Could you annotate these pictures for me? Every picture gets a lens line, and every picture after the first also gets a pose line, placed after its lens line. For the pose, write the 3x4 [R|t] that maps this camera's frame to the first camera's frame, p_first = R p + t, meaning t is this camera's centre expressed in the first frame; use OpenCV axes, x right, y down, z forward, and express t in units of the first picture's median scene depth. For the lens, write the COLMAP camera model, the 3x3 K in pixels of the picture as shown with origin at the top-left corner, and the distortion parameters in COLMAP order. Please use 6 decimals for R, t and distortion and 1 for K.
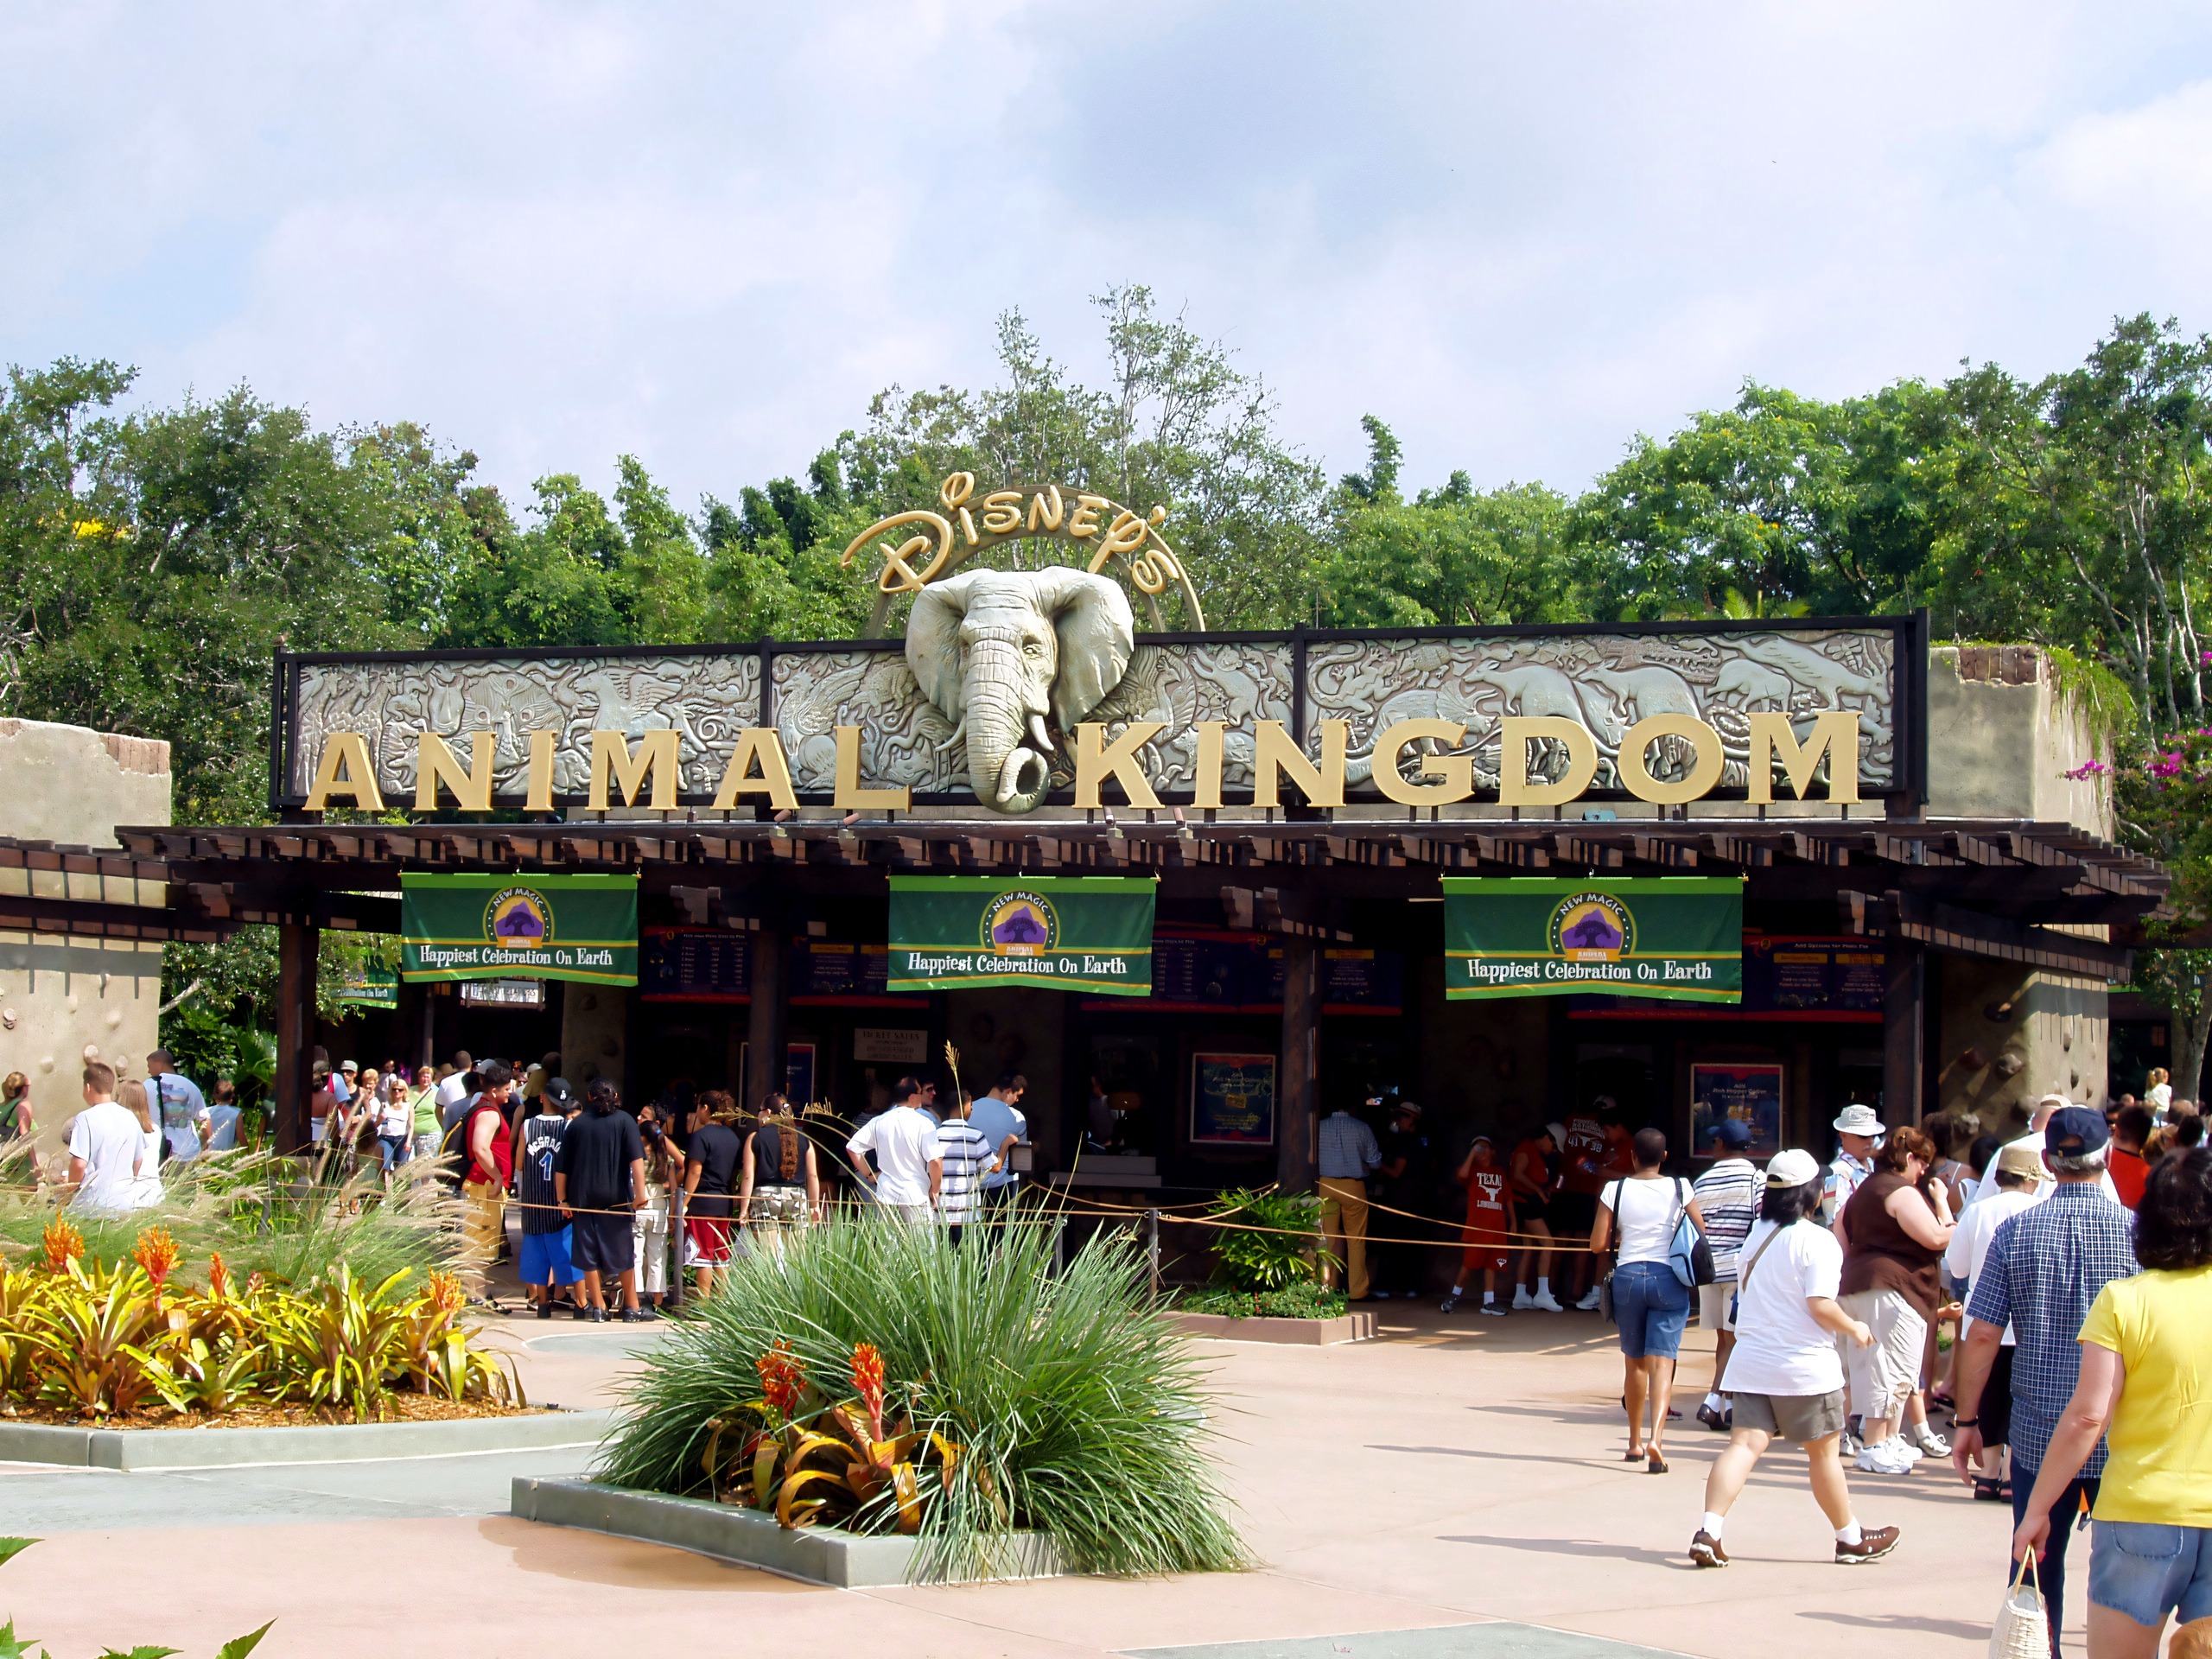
lens RADIAL K [[3833.5, 0, 1098.6], [0, 3833.5, 831.5], [0, 0, 1]] dist [-0.041877, 0.000000]
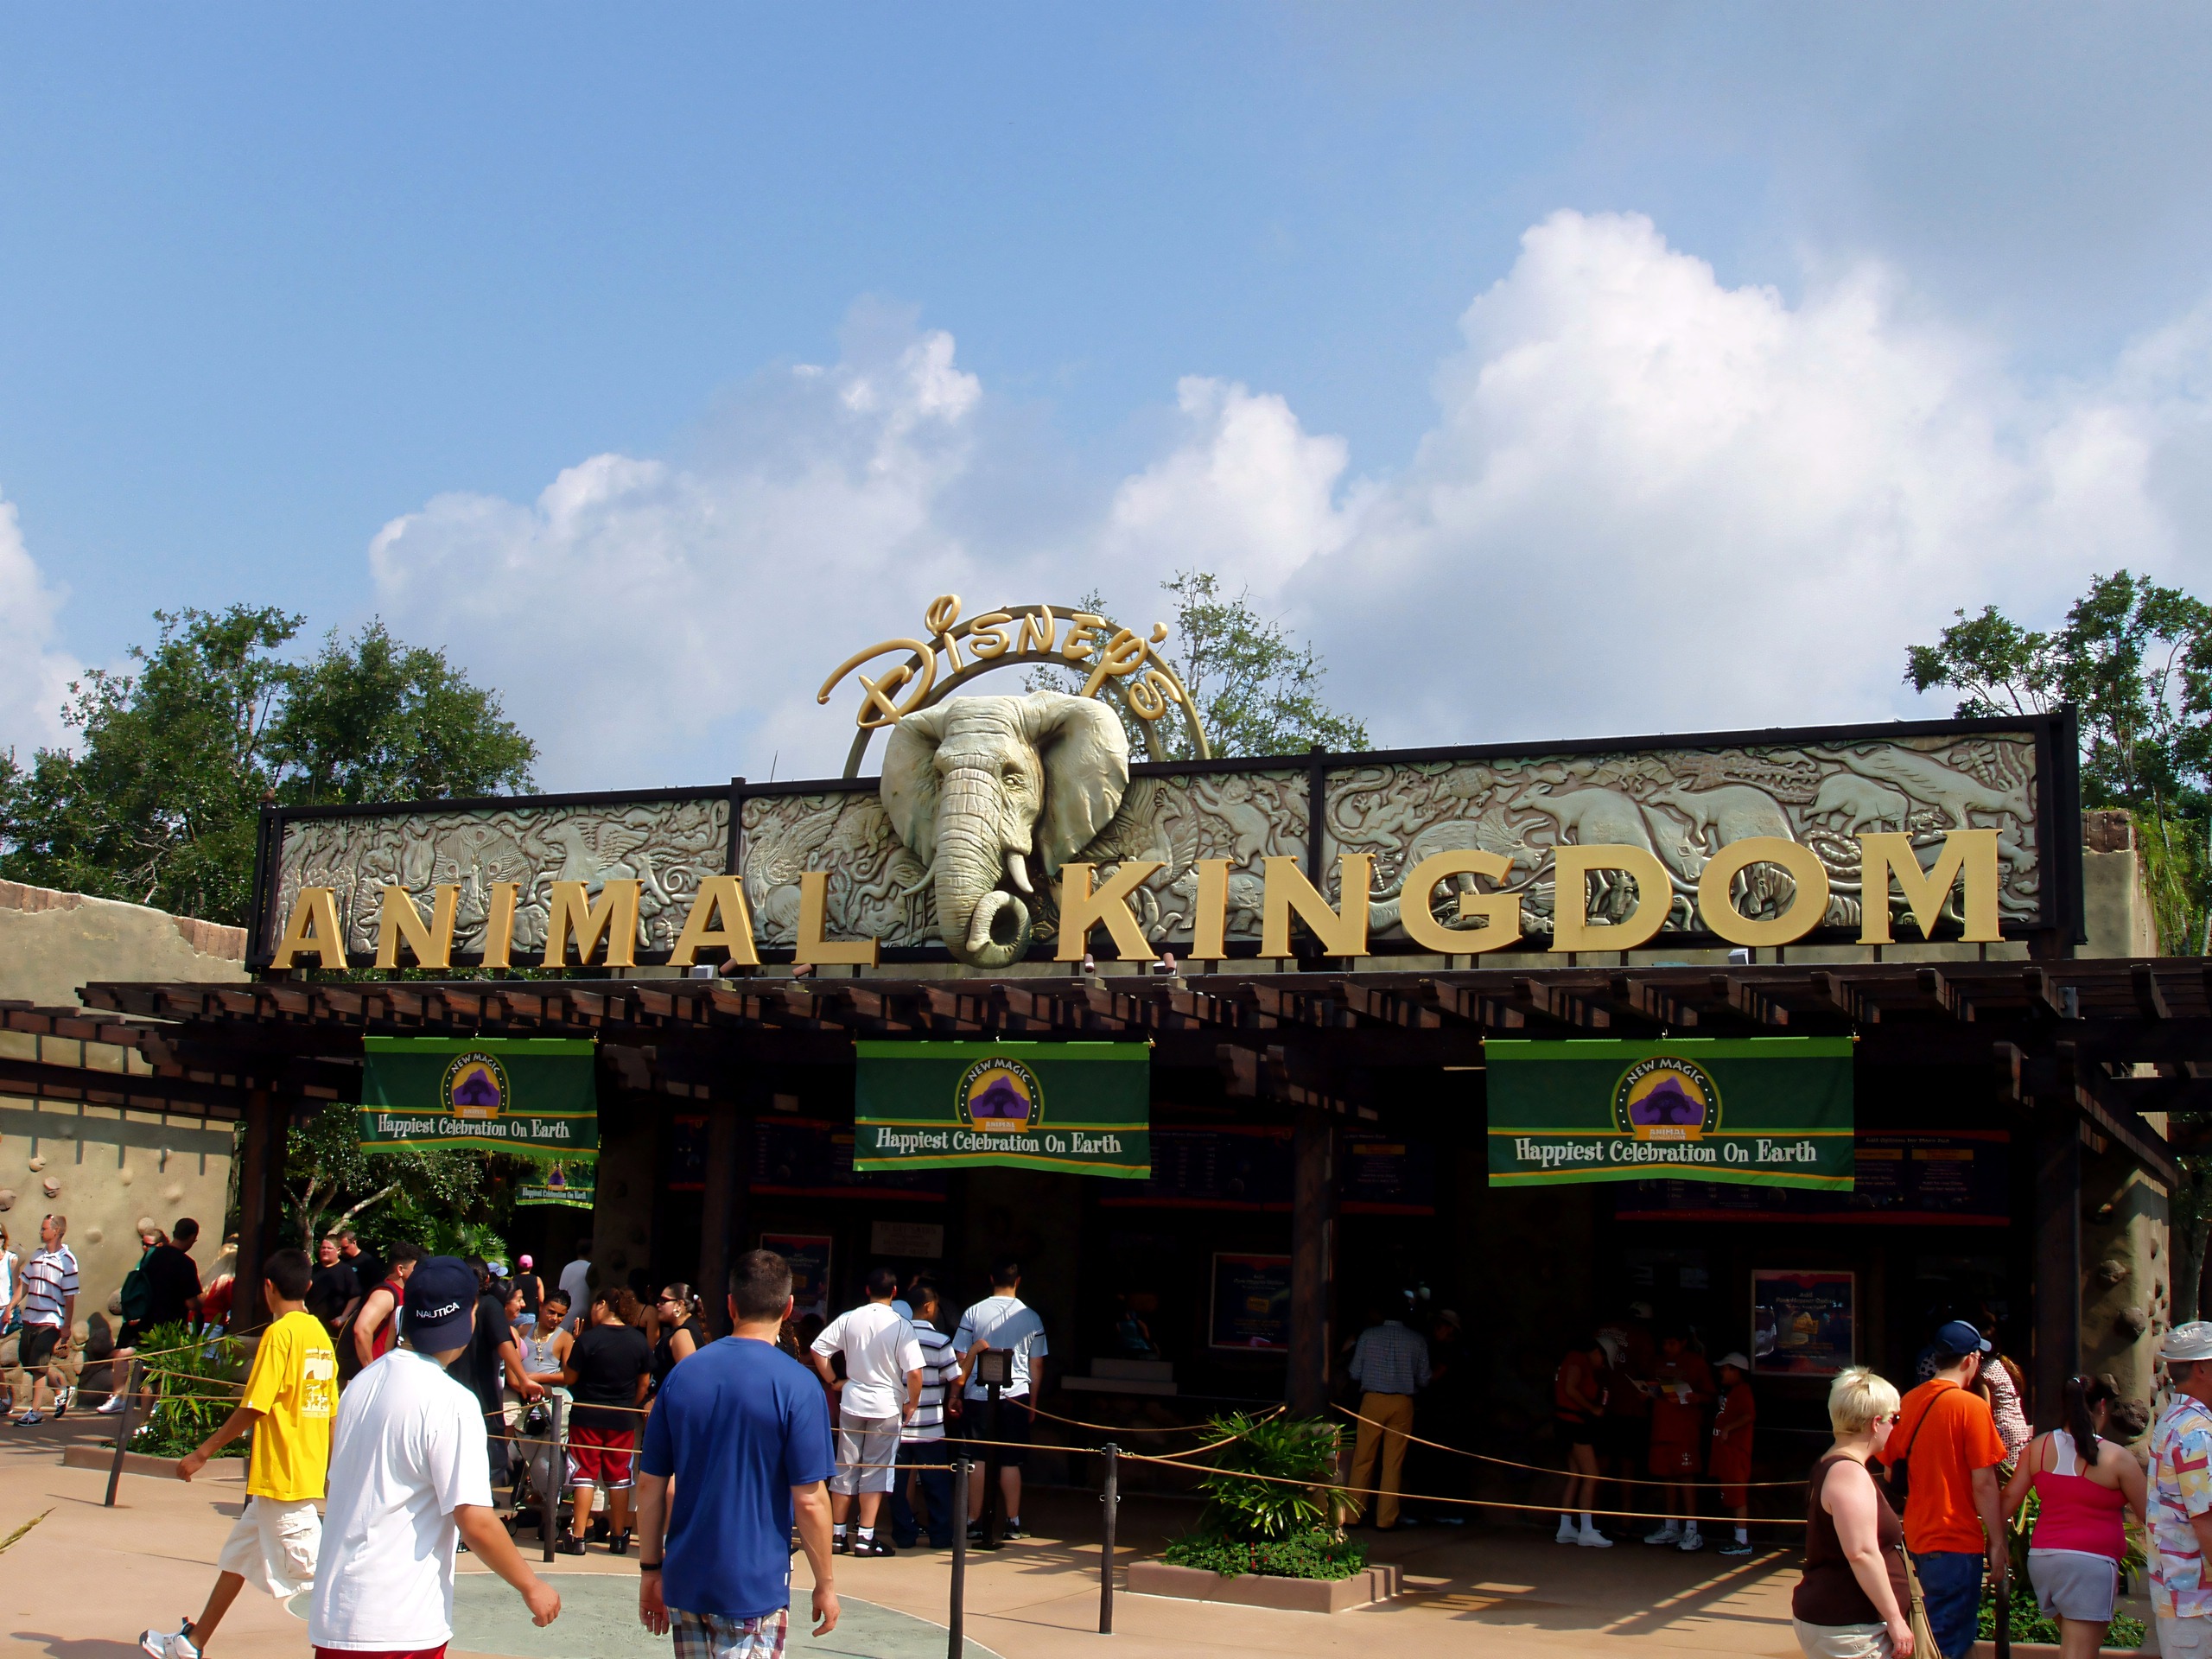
lens RADIAL K [[2453.3, 0, 1117.7], [0, 2453.3, 817.5], [0, 0, 1]] dist [-0.116551, 0.000000]
pose [[0.998632, 0.010410, -0.051238, 0.034702], [-0.016652, 0.992273, -0.122949, 0.029136], [0.049562, 0.123634, 0.991089, 0.436025]]
